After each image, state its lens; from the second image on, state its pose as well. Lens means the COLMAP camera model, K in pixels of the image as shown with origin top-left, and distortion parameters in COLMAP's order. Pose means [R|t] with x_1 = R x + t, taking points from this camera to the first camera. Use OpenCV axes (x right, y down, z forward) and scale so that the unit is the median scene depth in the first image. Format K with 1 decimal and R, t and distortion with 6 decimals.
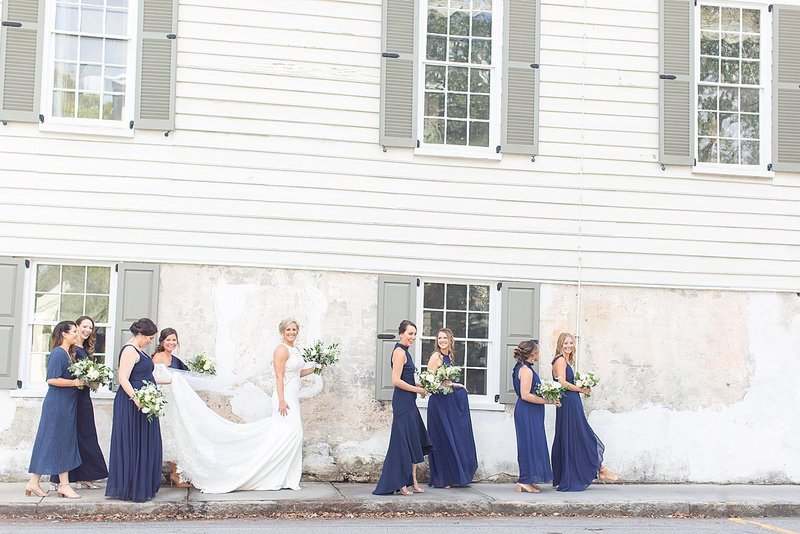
lens RADIAL K [[1105.2, 0, 400.0], [0, 1105.2, 267.0], [0, 0, 1]] dist [0.022772, 0.053287]
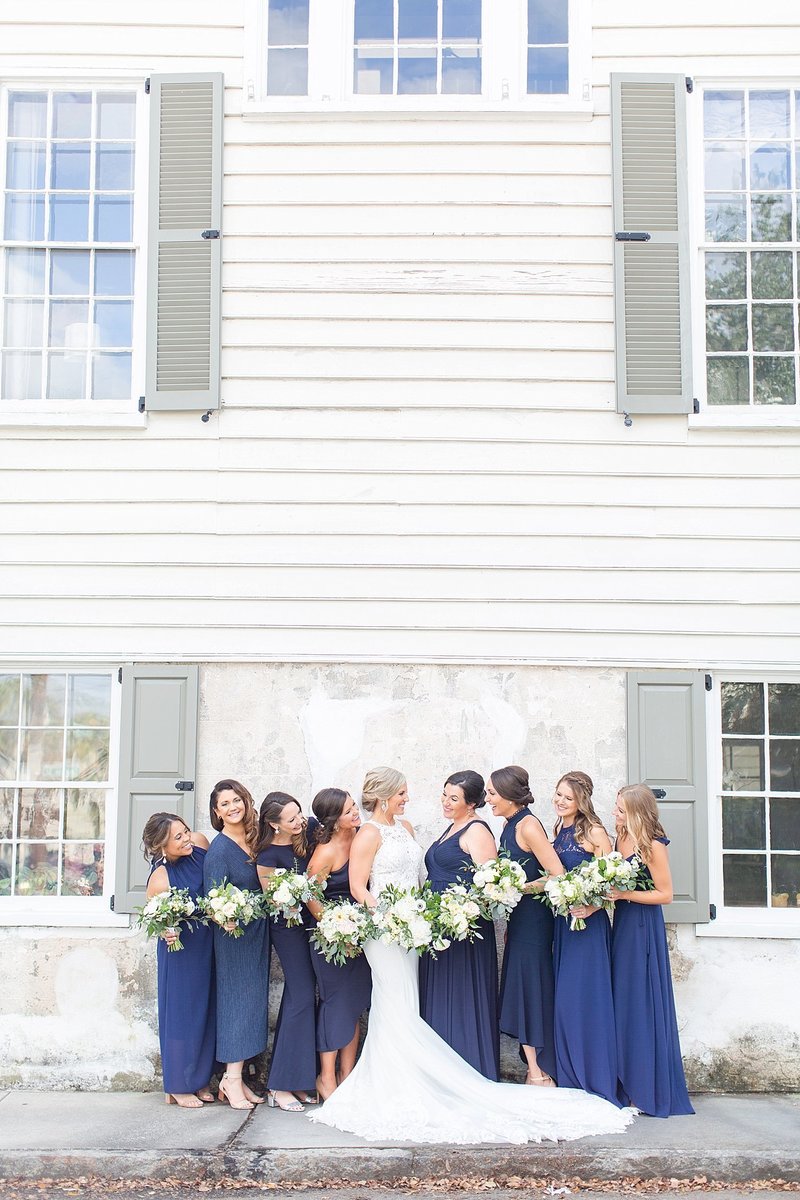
lens RADIAL K [[1657.8, 0, 400.0], [0, 1657.8, 600.0], [0, 0, 1]] dist [0.022772, 0.053287]
pose [[0.979215, -0.047375, -0.197214, 0.030365], [0.037366, 0.997832, -0.054170, 0.012496], [0.199353, 0.045675, 0.978863, 0.247888]]
